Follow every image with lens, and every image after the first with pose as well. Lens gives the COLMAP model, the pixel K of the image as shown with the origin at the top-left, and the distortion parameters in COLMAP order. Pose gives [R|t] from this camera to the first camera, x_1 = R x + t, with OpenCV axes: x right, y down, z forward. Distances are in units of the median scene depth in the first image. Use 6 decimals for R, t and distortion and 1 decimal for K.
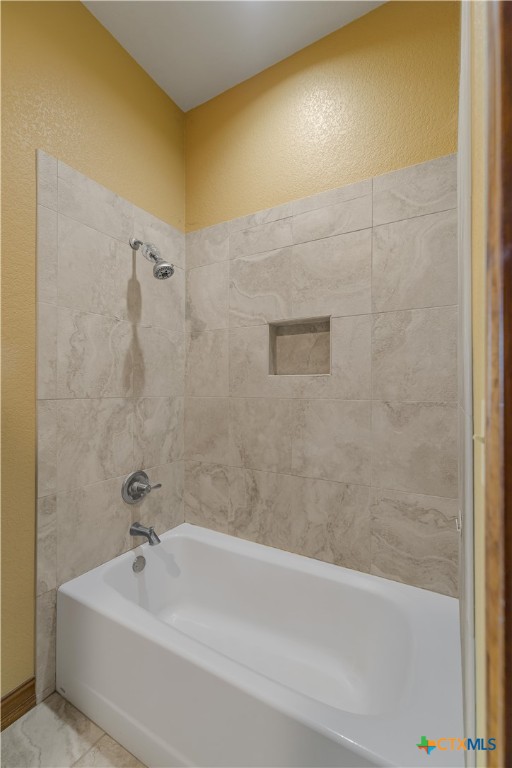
lens RADIAL K [[330.0, 0, 256.3], [0, 330.0, 385.2], [0, 0, 1]] dist [0.000699, -0.000001]
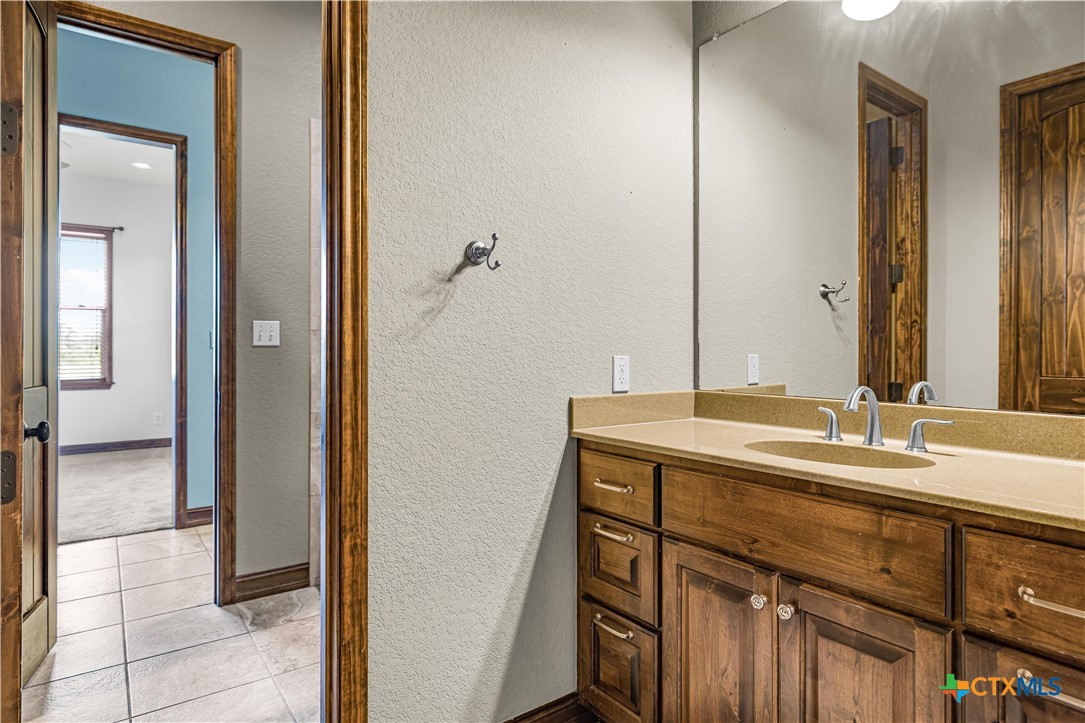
lens RADIAL K [[604.7, 0, 543.4], [0, 604.7, 356.7], [0, 0, 1]] dist [-0.000880, -0.000035]
pose [[0.915318, 0.002555, -0.402723, 0.983119], [-0.001033, 0.999991, 0.003996, 0.130508], [0.402730, -0.003241, 0.915313, -0.656860]]
